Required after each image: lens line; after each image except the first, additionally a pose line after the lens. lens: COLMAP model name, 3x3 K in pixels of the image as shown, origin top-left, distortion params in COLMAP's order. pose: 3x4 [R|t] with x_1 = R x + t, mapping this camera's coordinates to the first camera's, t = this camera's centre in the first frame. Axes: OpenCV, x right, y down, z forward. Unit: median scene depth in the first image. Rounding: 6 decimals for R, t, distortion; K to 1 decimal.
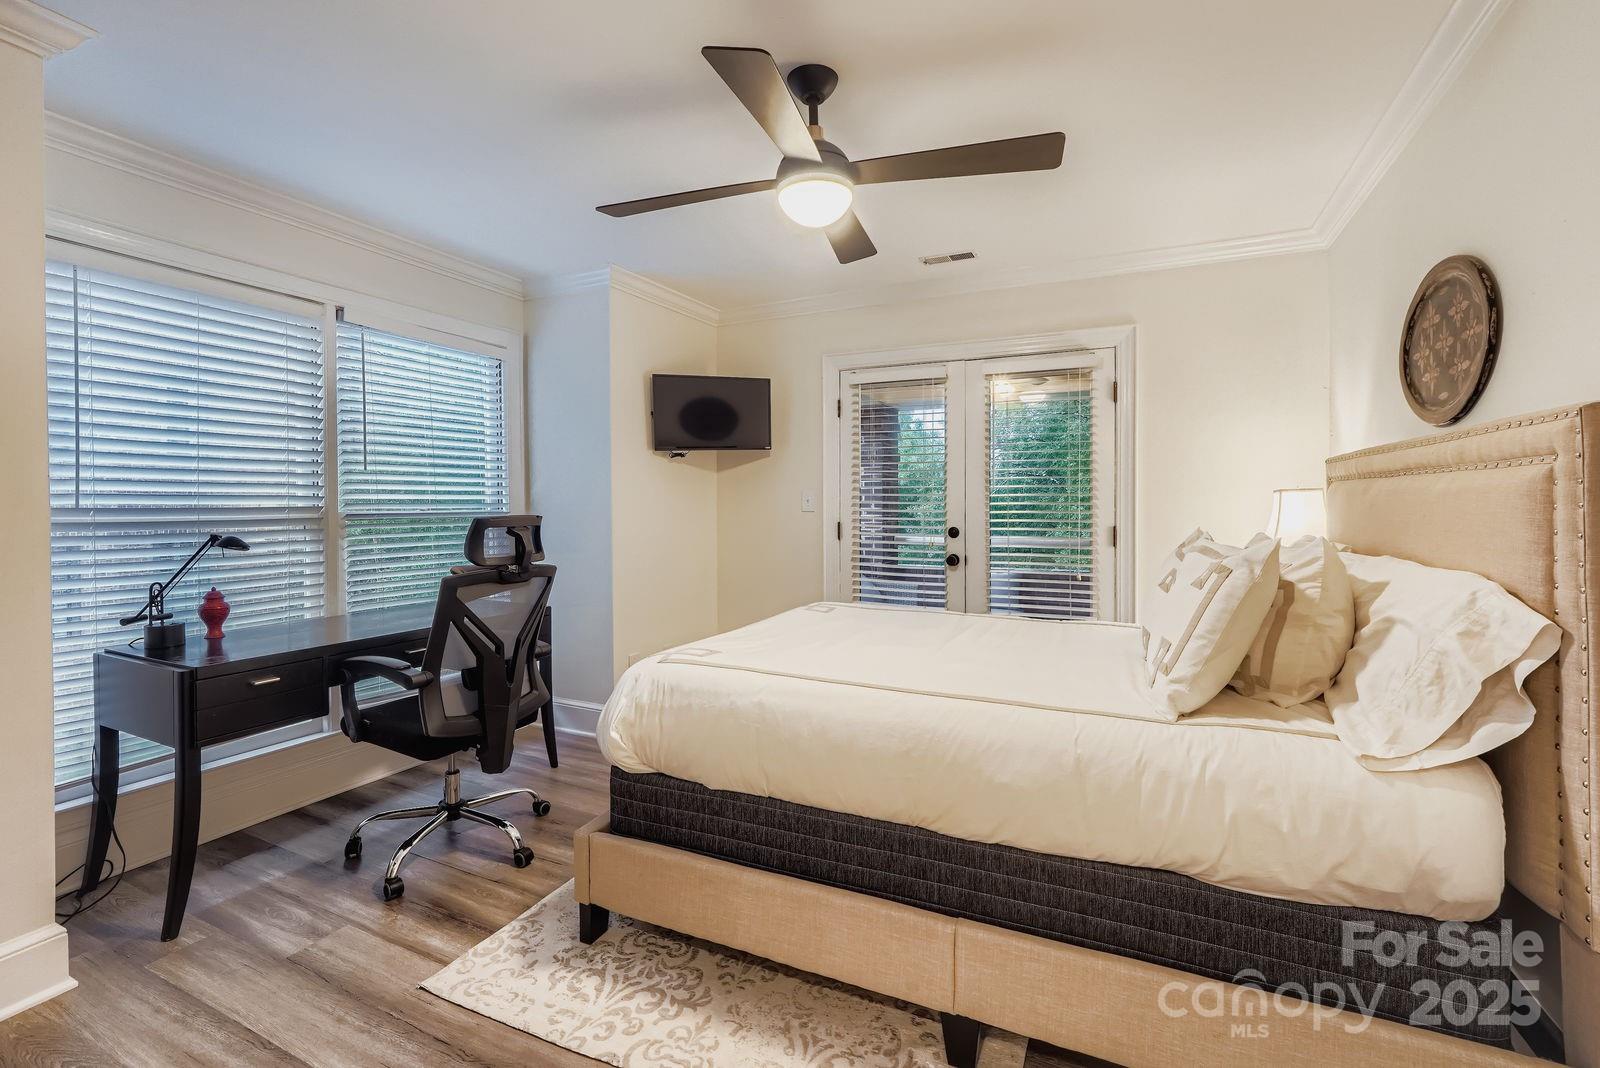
lens RADIAL K [[682.1, 0, 787.6], [0, 682.1, 518.3], [0, 0, 1]] dist [-0.016474, 0.005211]
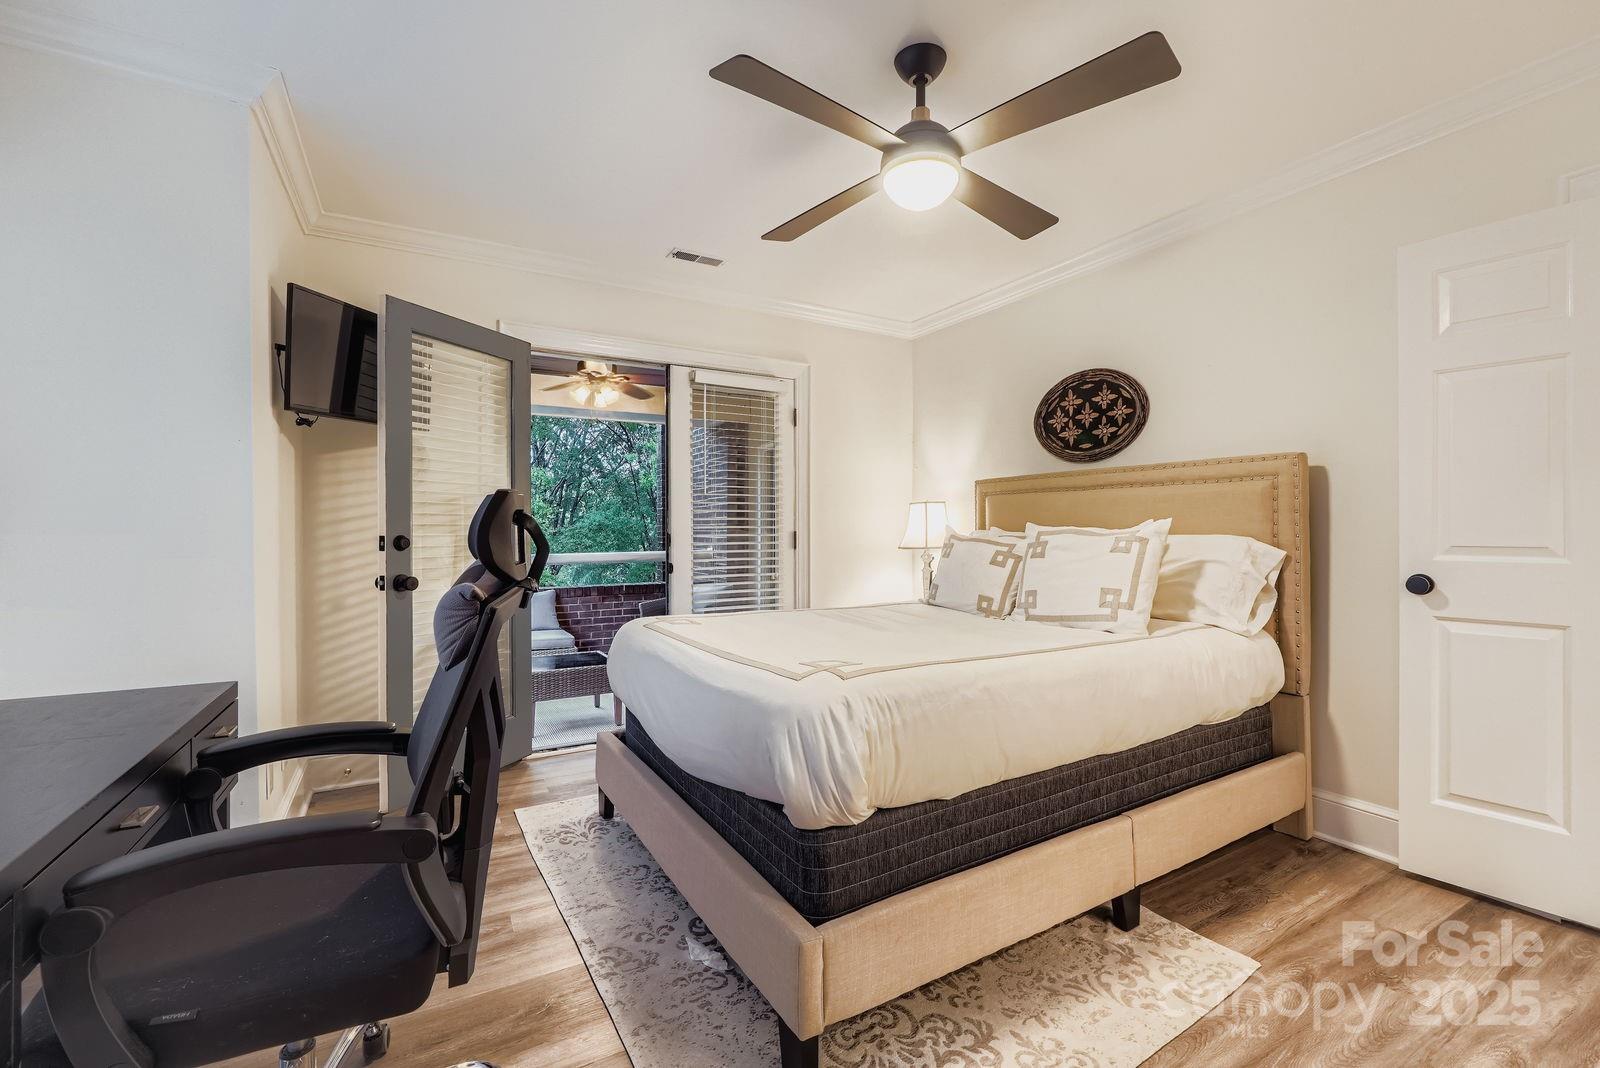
lens RADIAL K [[682.1, 0, 799.8], [0, 682.1, 535.3], [0, 0, 1]] dist [-0.016474, 0.005211]
pose [[0.564698, -0.004150, 0.825287, -0.999014], [0.017906, 0.999814, -0.007224, 0.055737], [-0.825103, 0.018857, 0.564668, 0.674940]]
